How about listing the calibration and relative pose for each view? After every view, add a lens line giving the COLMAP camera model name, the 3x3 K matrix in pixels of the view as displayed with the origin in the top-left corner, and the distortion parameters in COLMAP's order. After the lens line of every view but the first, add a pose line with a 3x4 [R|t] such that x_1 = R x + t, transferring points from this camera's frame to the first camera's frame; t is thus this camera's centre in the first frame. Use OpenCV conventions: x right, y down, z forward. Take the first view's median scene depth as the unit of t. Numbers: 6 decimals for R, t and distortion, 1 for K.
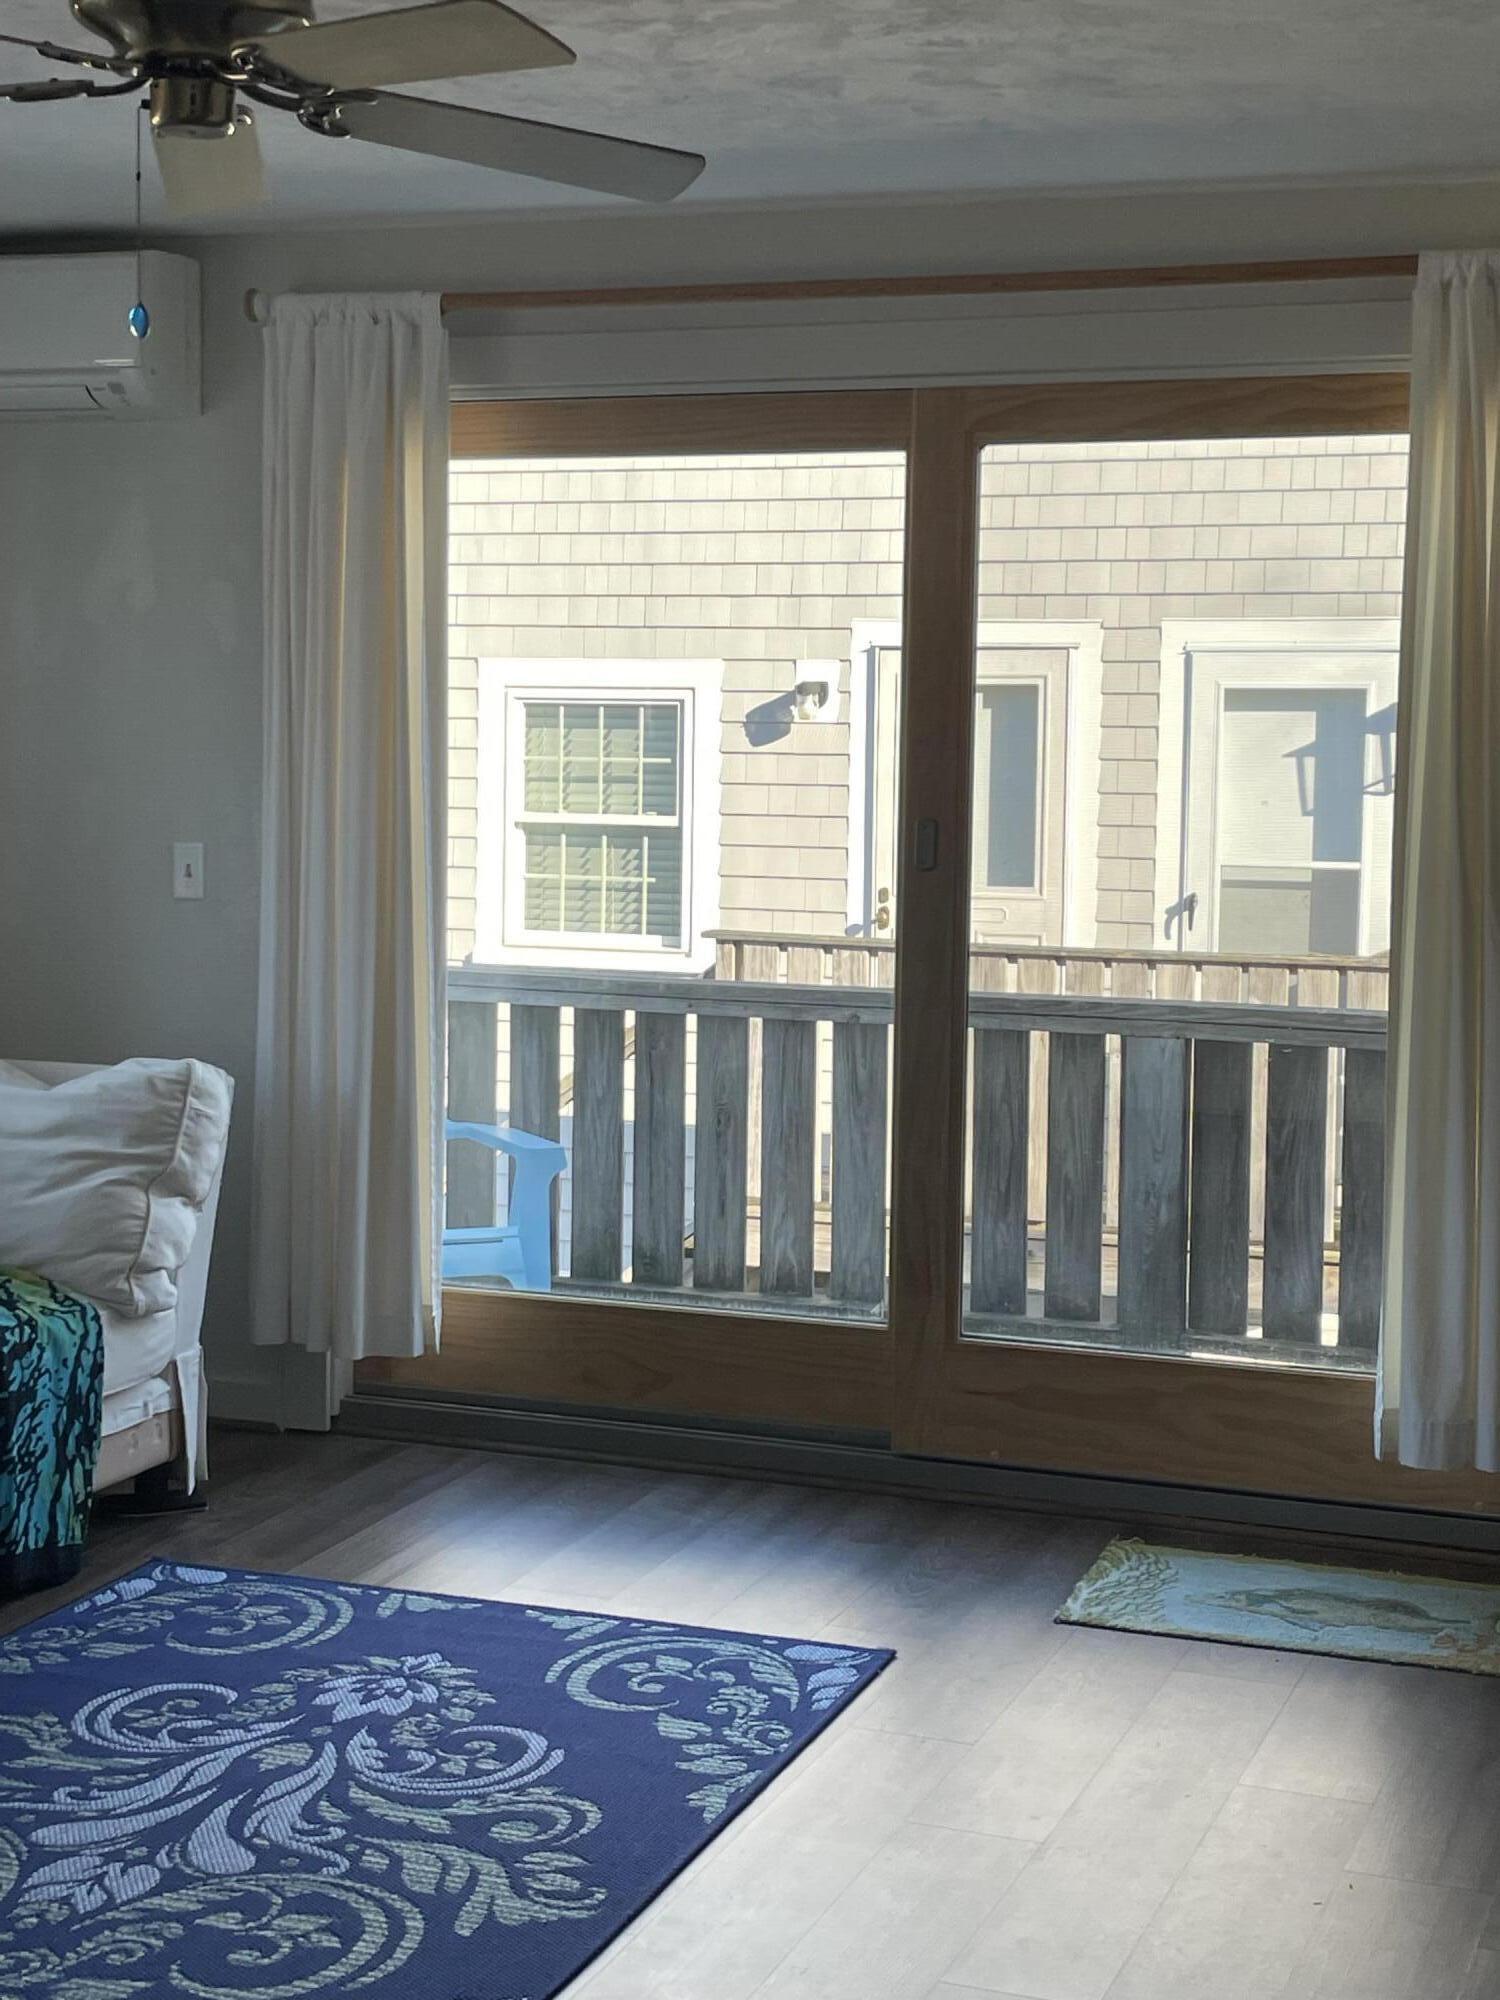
lens RADIAL K [[3024.6, 0, 718.0], [0, 3024.6, 949.2], [0, 0, 1]] dist [0.100081, 0.000000]
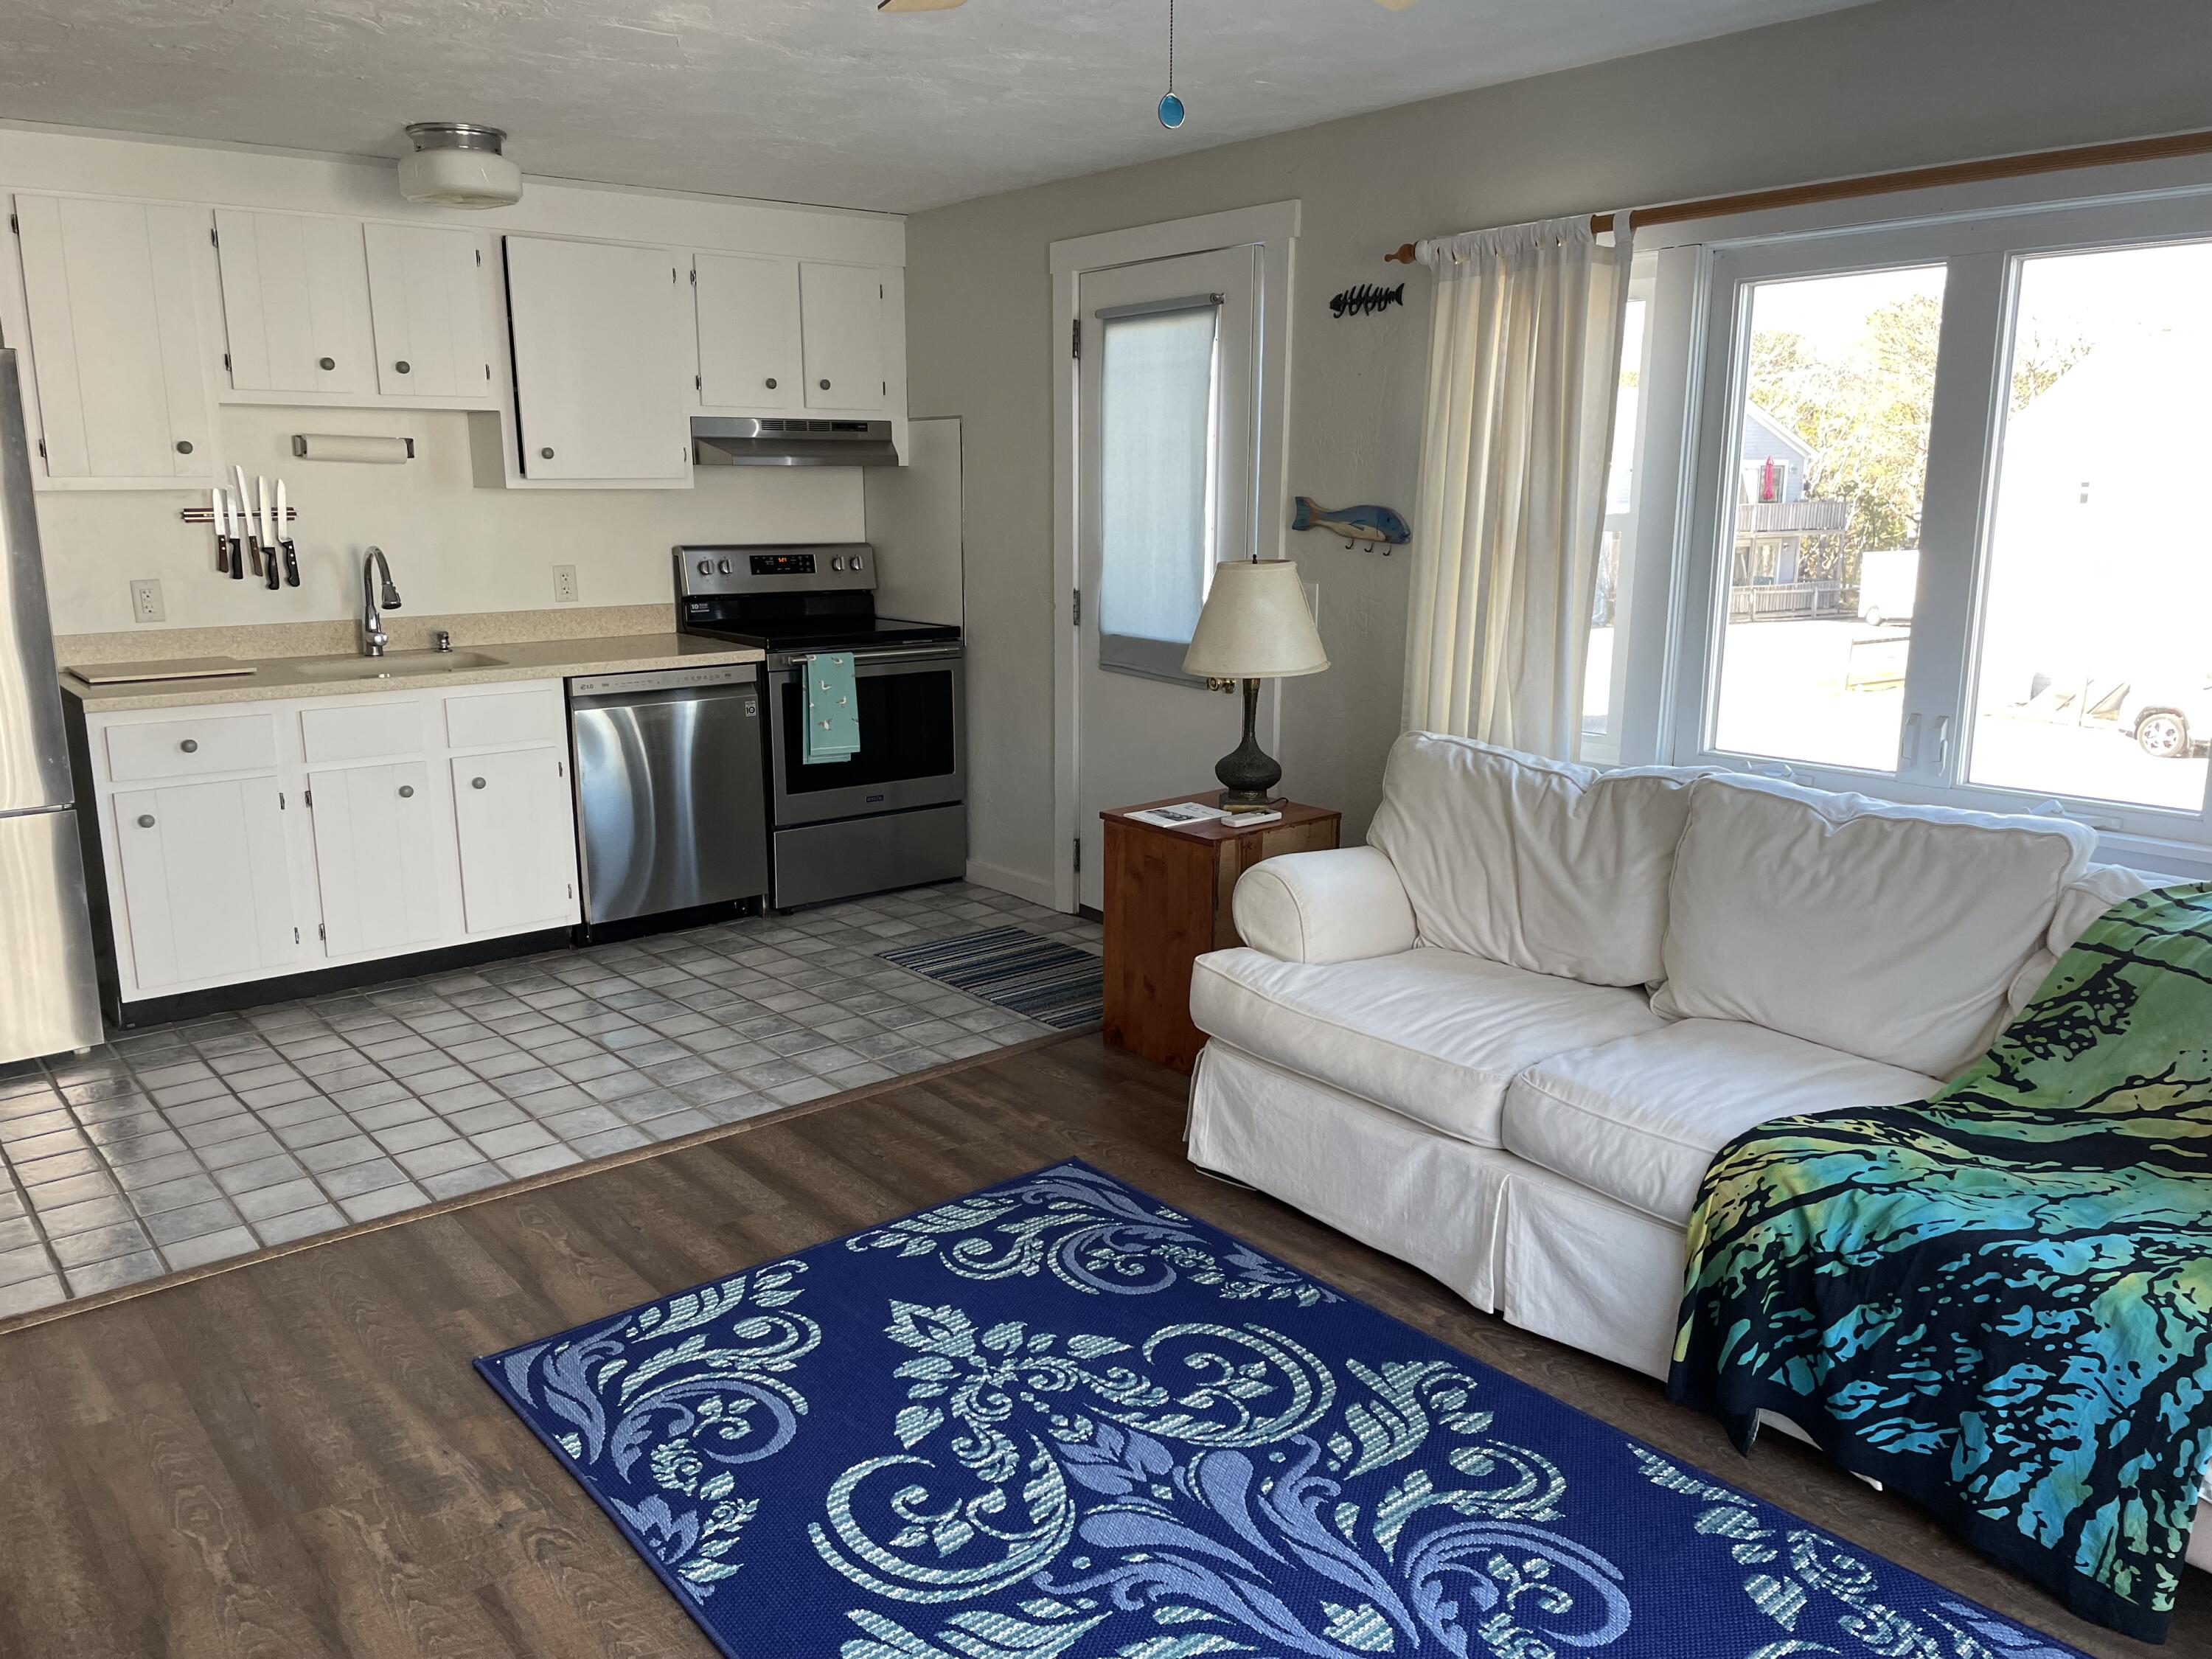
lens RADIAL K [[1648.9, 0, 1088.8], [0, 1648.9, 830.8], [0, 0, 1]] dist [0.087854, -0.112710]
pose [[-0.502014, 0.166420, -0.848697, 0.243589], [-0.064320, 0.971410, 0.228528, -0.071488], [0.862465, 0.169313, -0.476957, 0.929785]]
